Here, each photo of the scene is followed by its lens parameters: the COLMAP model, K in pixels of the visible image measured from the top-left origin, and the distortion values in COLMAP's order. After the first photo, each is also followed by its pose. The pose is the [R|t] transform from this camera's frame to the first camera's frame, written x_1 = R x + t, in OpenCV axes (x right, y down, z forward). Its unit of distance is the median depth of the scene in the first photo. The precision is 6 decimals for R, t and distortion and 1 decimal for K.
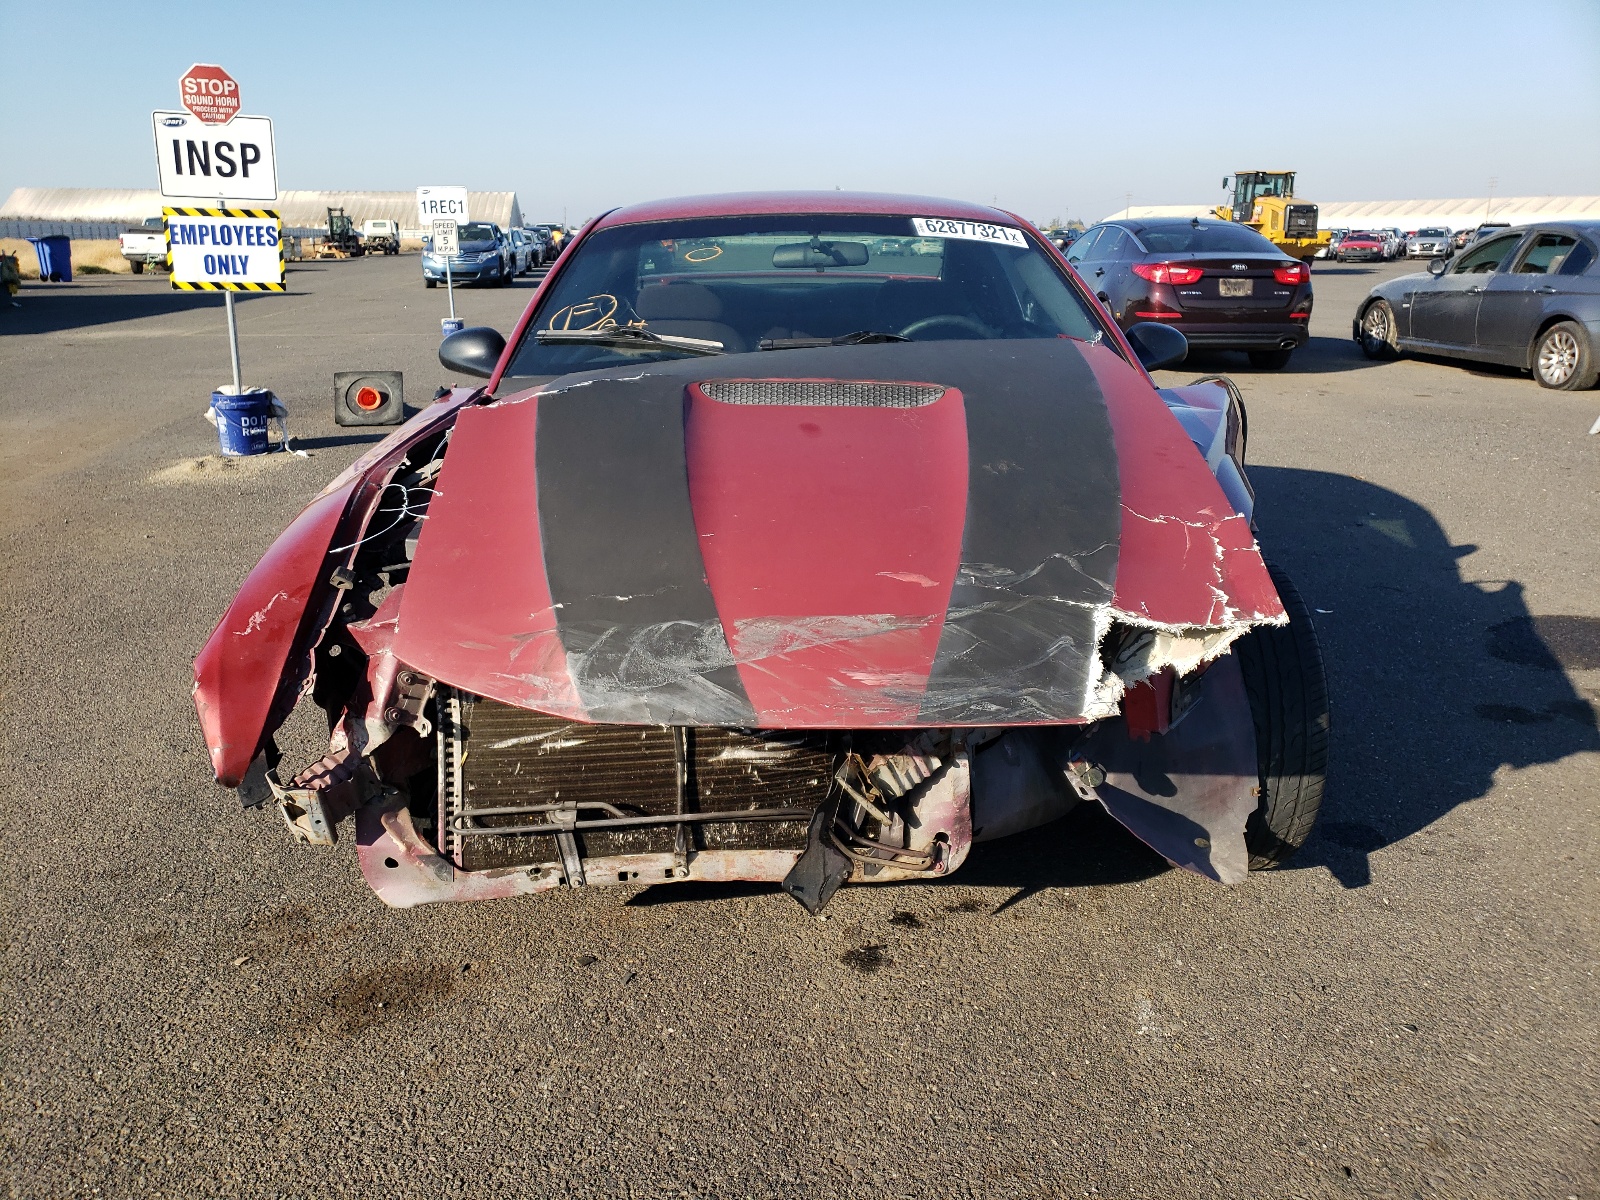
lens RADIAL K [[1229.2, 0, 799.5], [0, 1229.2, 602.1], [0, 0, 1]] dist [0.004403, 0.002254]
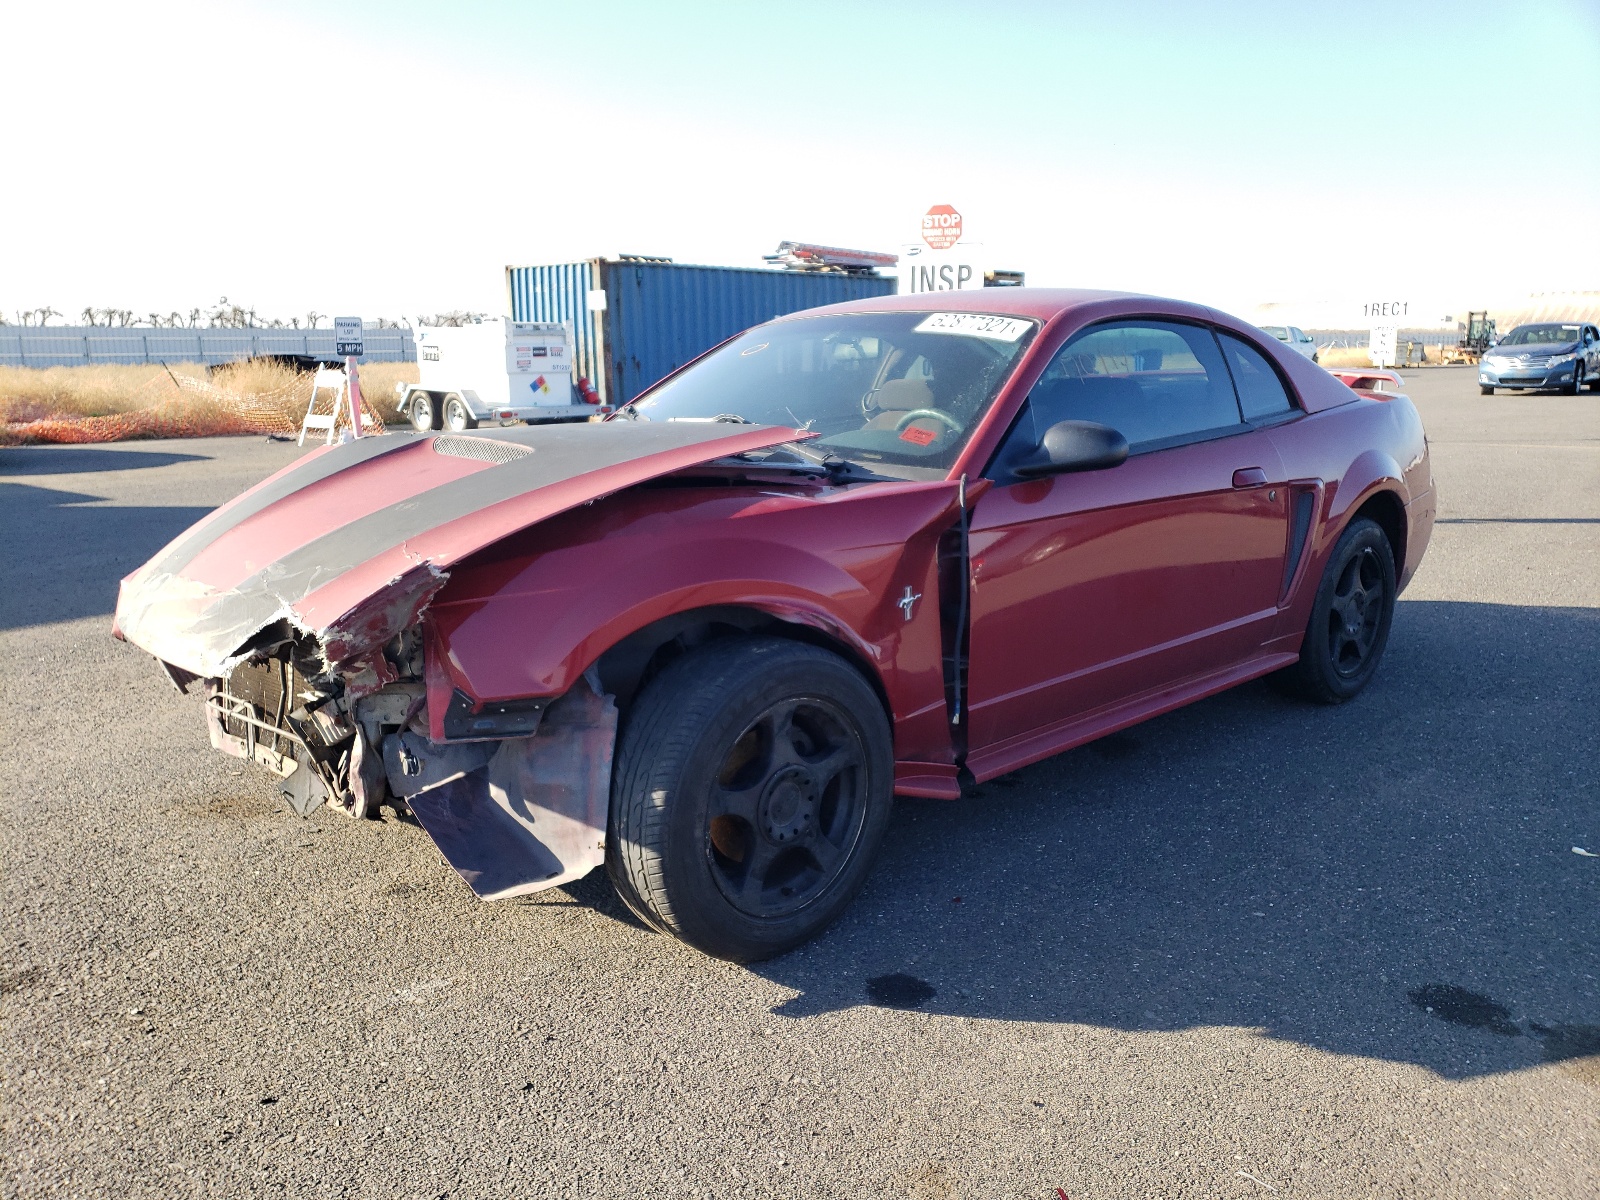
lens RADIAL K [[1268.6, 0, 802.1], [0, 1268.6, 599.8], [0, 0, 1]] dist [-0.004312, -0.002158]
pose [[0.665987, 0.130298, -0.734496, 0.381943], [-0.195420, 0.980714, -0.003216, -0.024352], [0.719912, 0.145677, 0.678606, 0.113125]]
